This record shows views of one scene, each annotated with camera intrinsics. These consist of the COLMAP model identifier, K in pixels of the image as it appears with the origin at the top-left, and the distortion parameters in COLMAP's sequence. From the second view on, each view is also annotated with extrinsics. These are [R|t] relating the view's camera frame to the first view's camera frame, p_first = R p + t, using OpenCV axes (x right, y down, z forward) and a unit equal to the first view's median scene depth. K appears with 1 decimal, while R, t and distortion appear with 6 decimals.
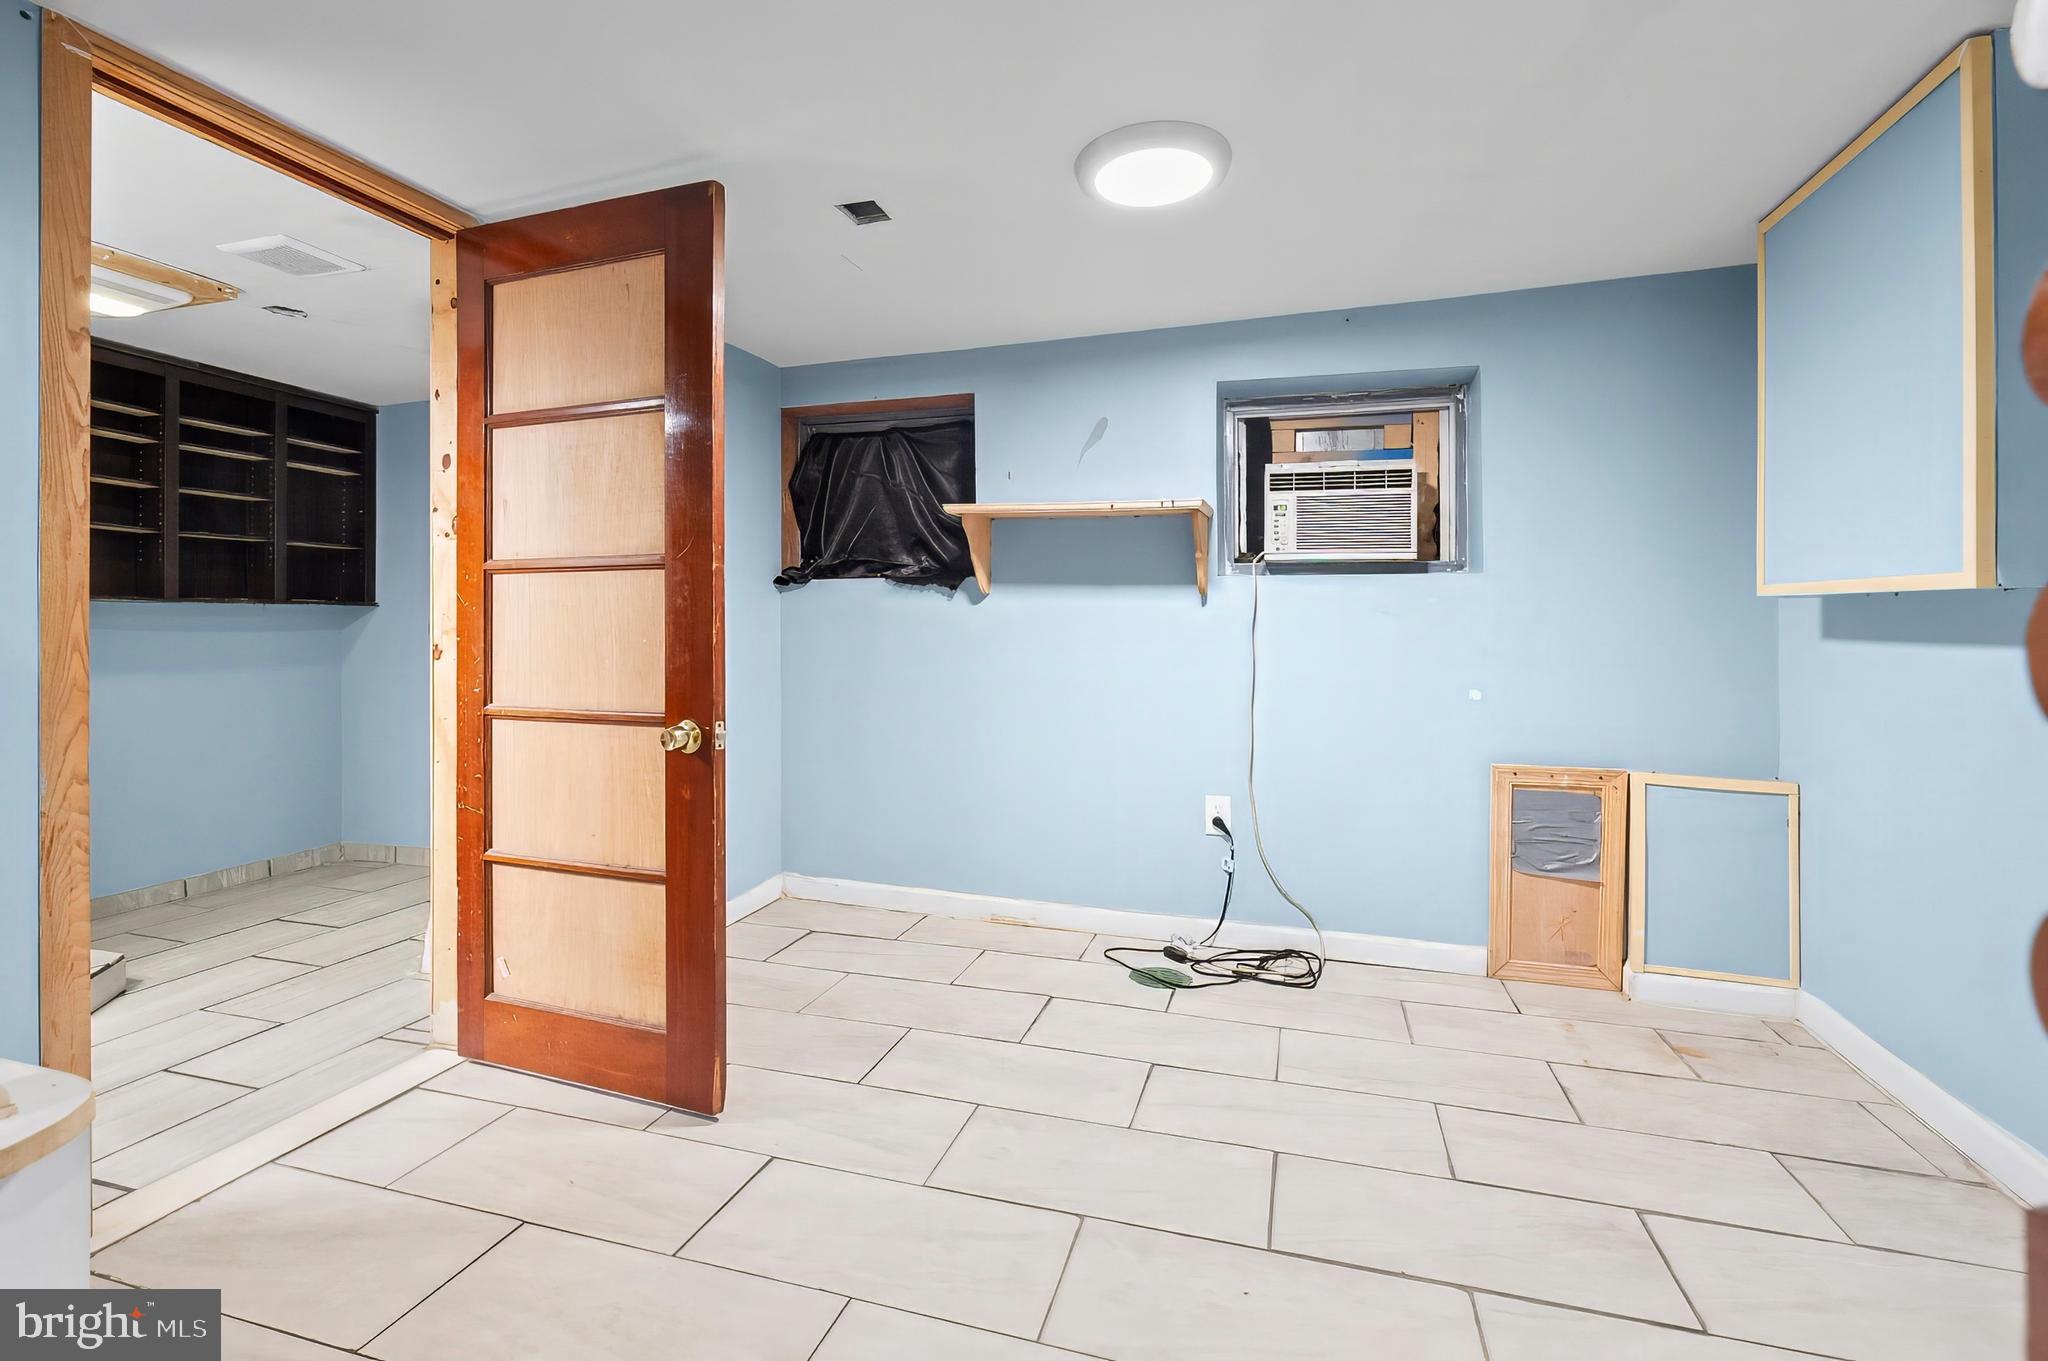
lens RADIAL K [[956.9, 0, 1027.8], [0, 956.9, 639.2], [0, 0, 1]] dist [-0.005047, 0.002252]
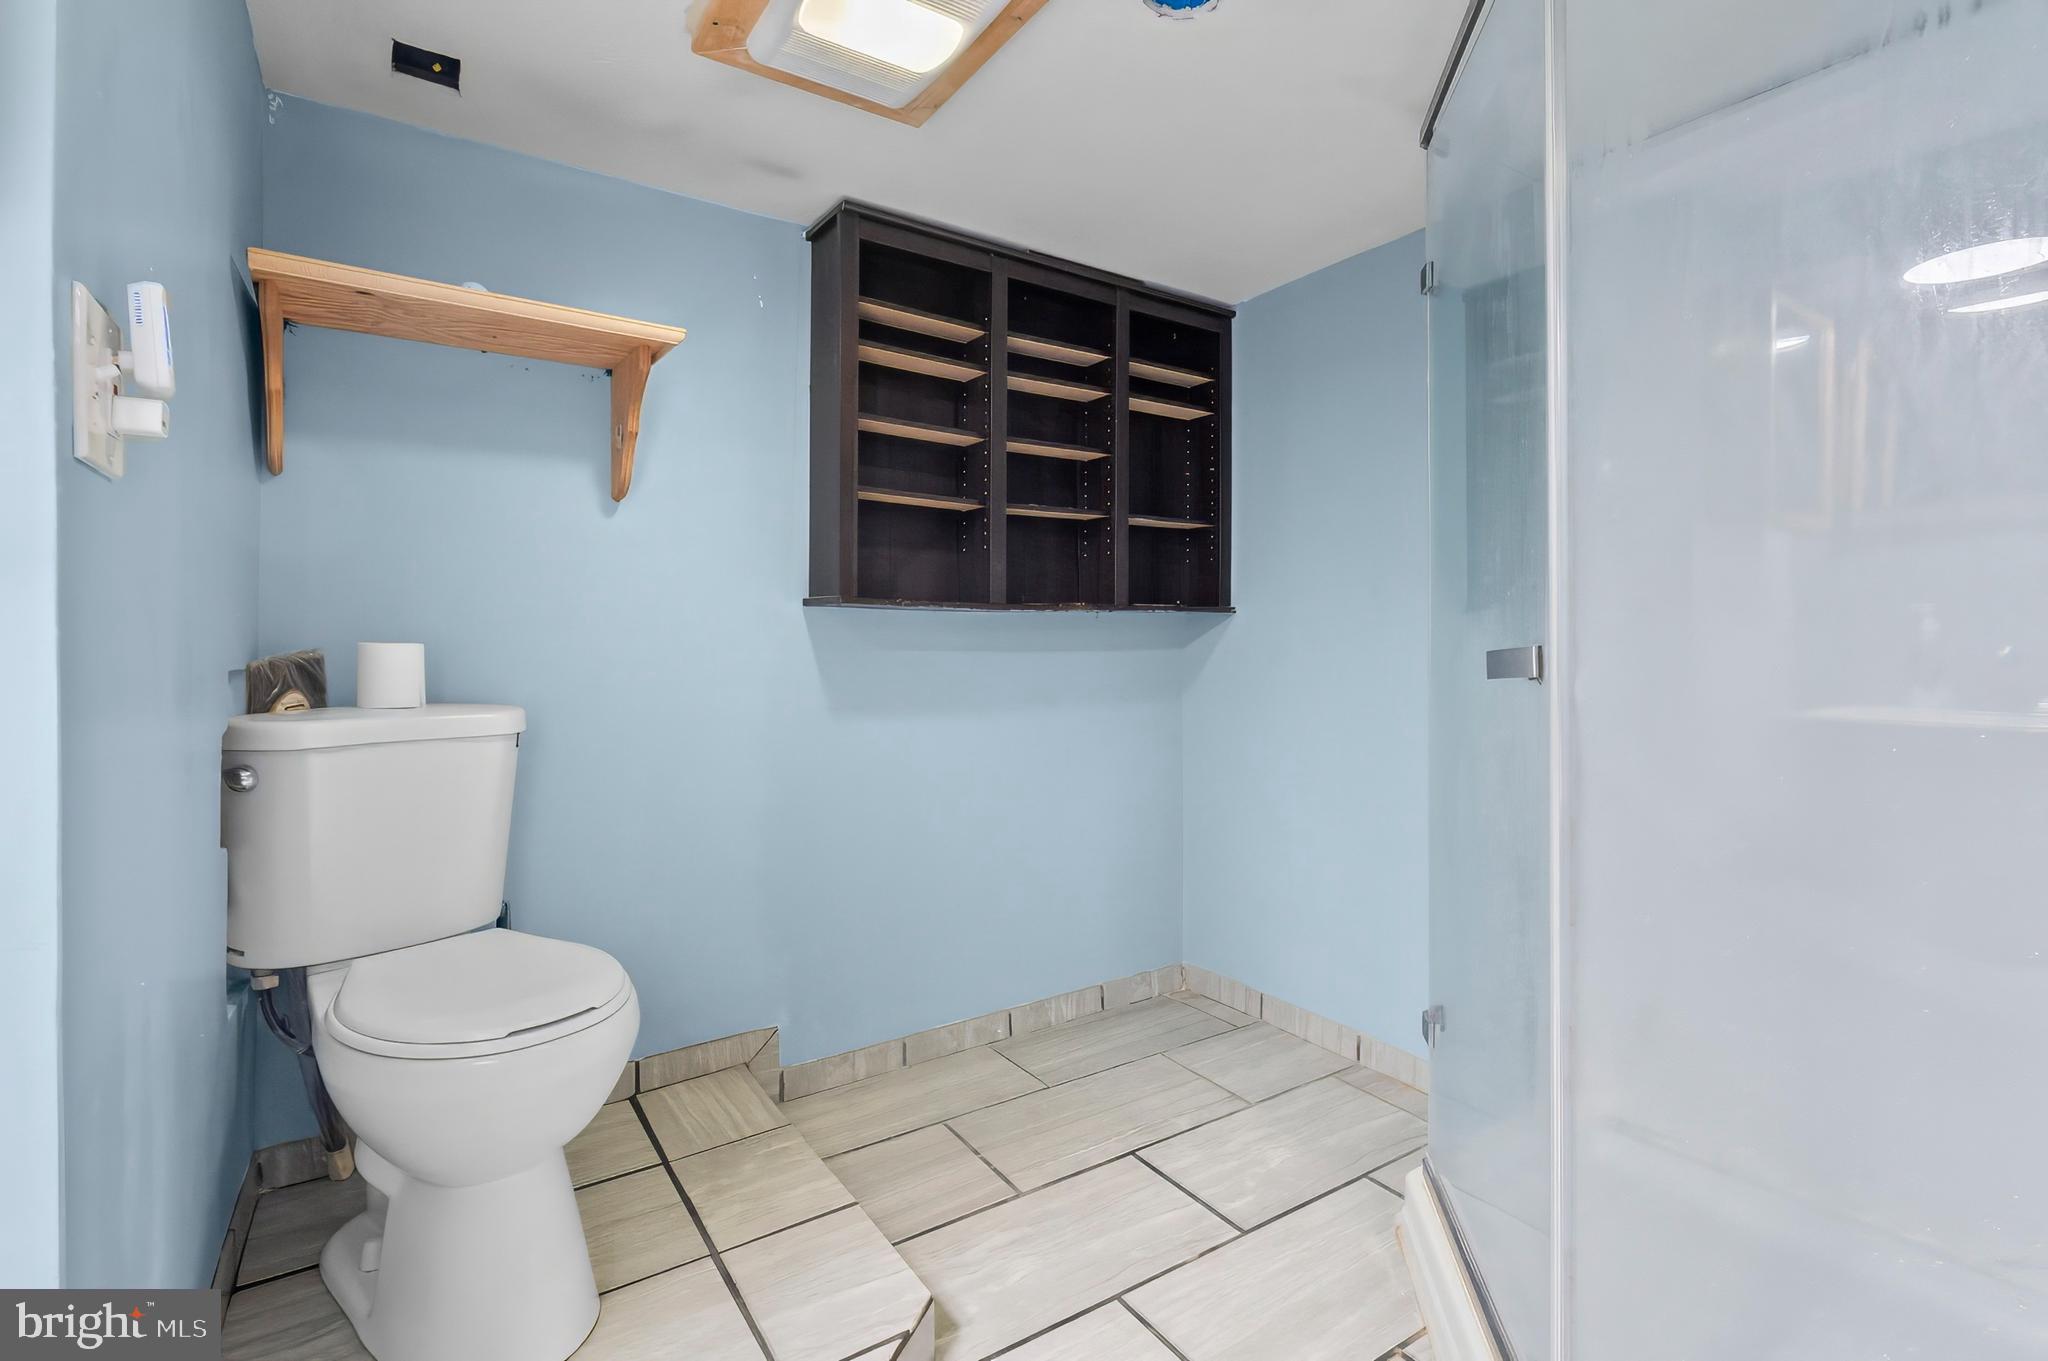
lens RADIAL K [[956.9, 0, 1013.4], [0, 956.9, 630.7], [0, 0, 1]] dist [-0.005047, 0.002252]
pose [[0.756511, 0.002662, -0.653975, -0.408394], [-0.005006, 0.999986, -0.001721, -0.022206], [0.653961, 0.004576, 0.756514, 0.453463]]
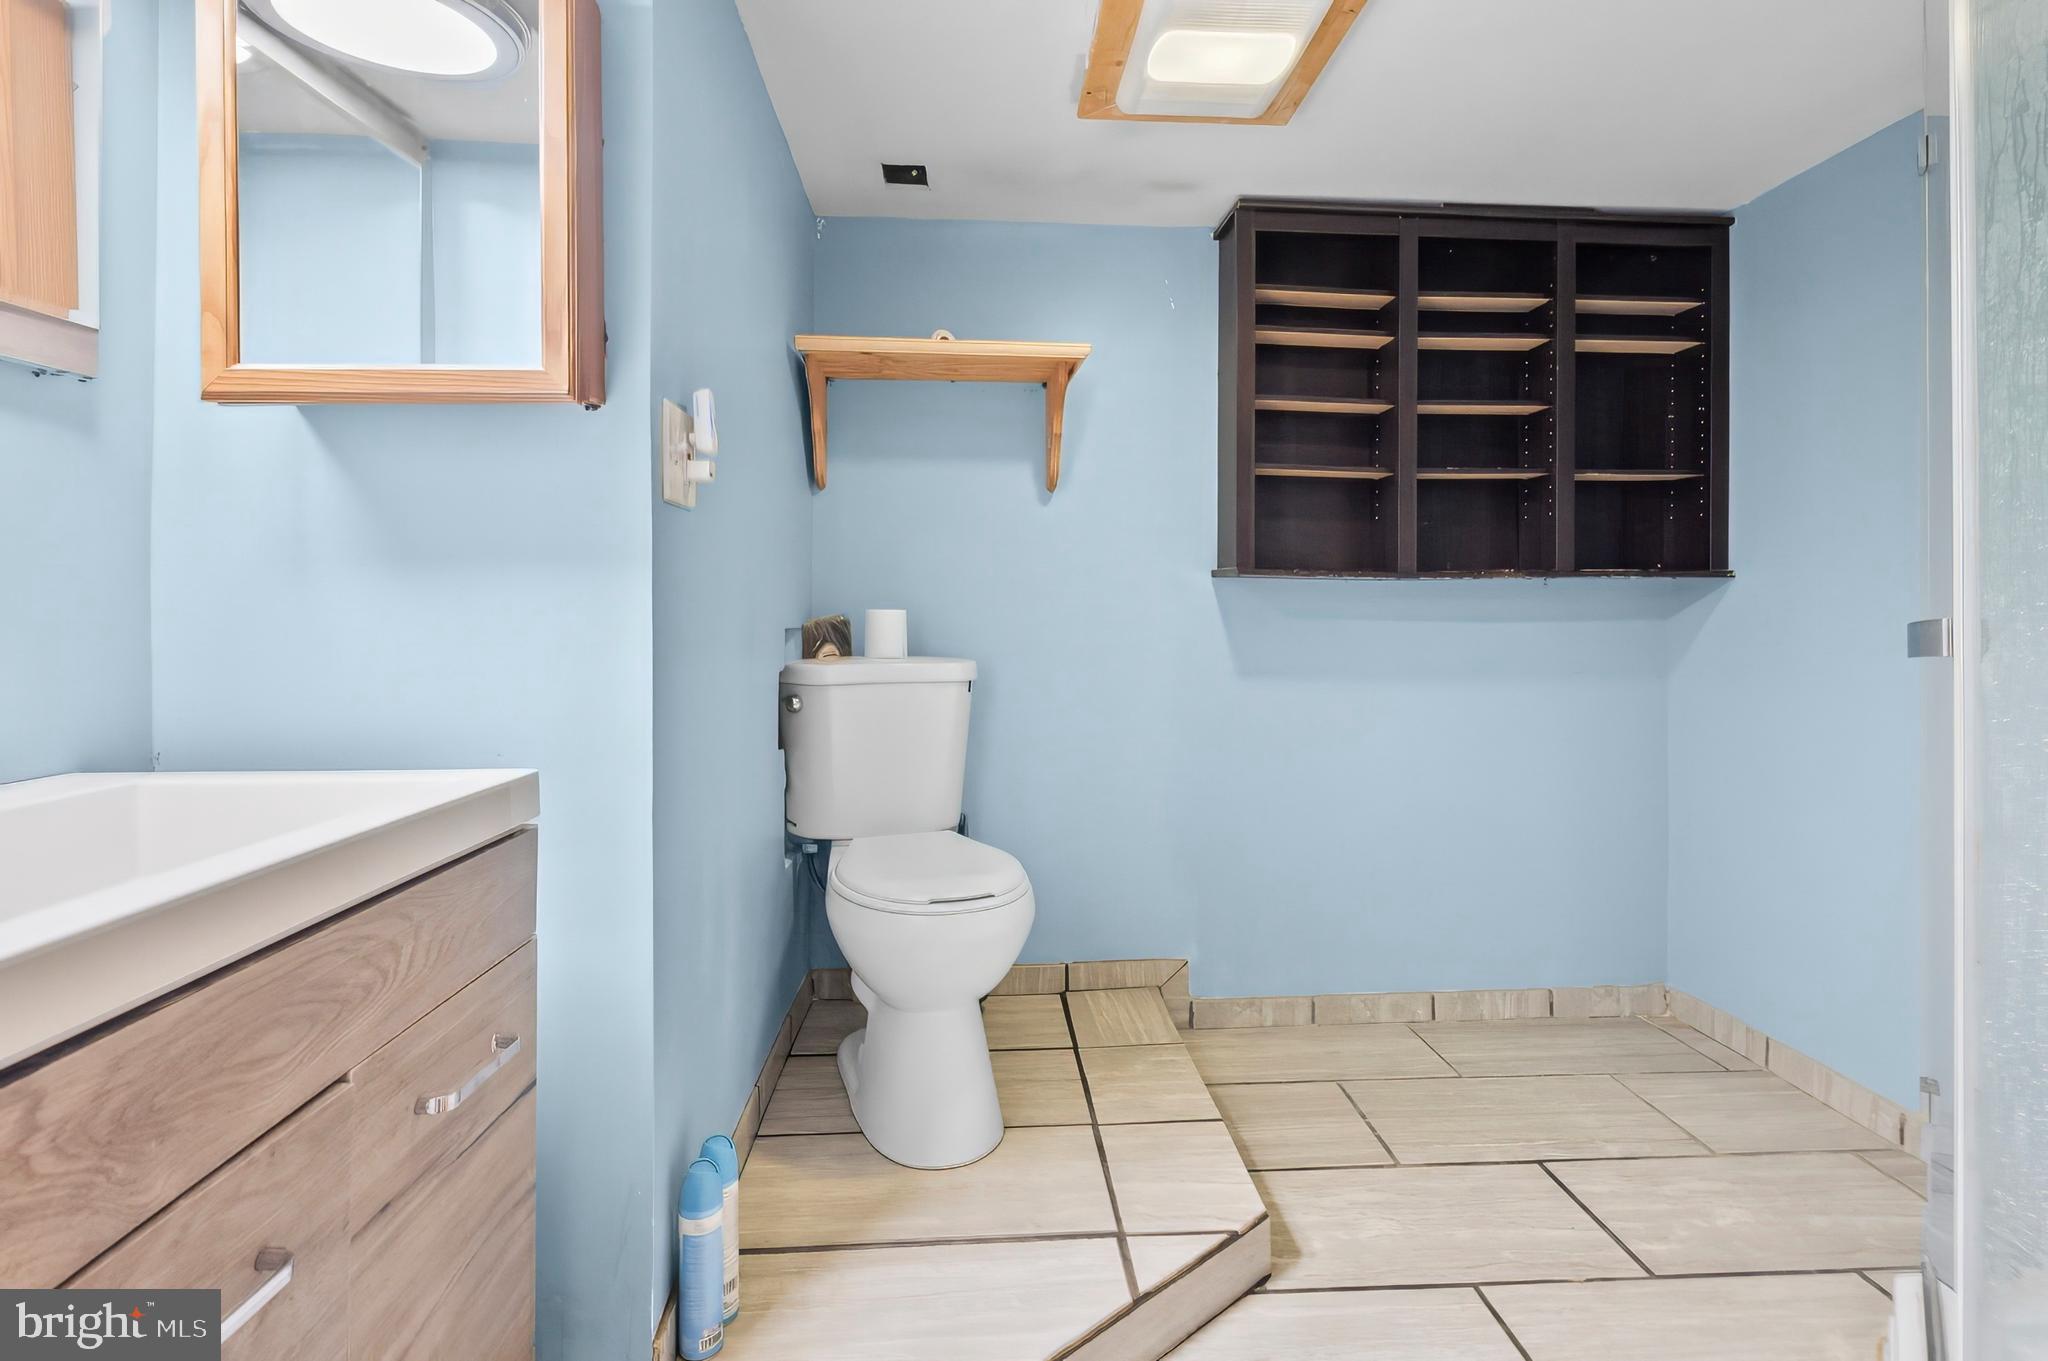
lens RADIAL K [[956.9, 0, 1008.7], [0, 956.9, 596.7], [0, 0, 1]] dist [-0.005047, 0.002252]
pose [[0.320421, -0.001699, -0.947274, -0.329104], [-0.003432, 0.999990, -0.002955, -0.022231], [0.947269, 0.004198, 0.320412, 0.480957]]
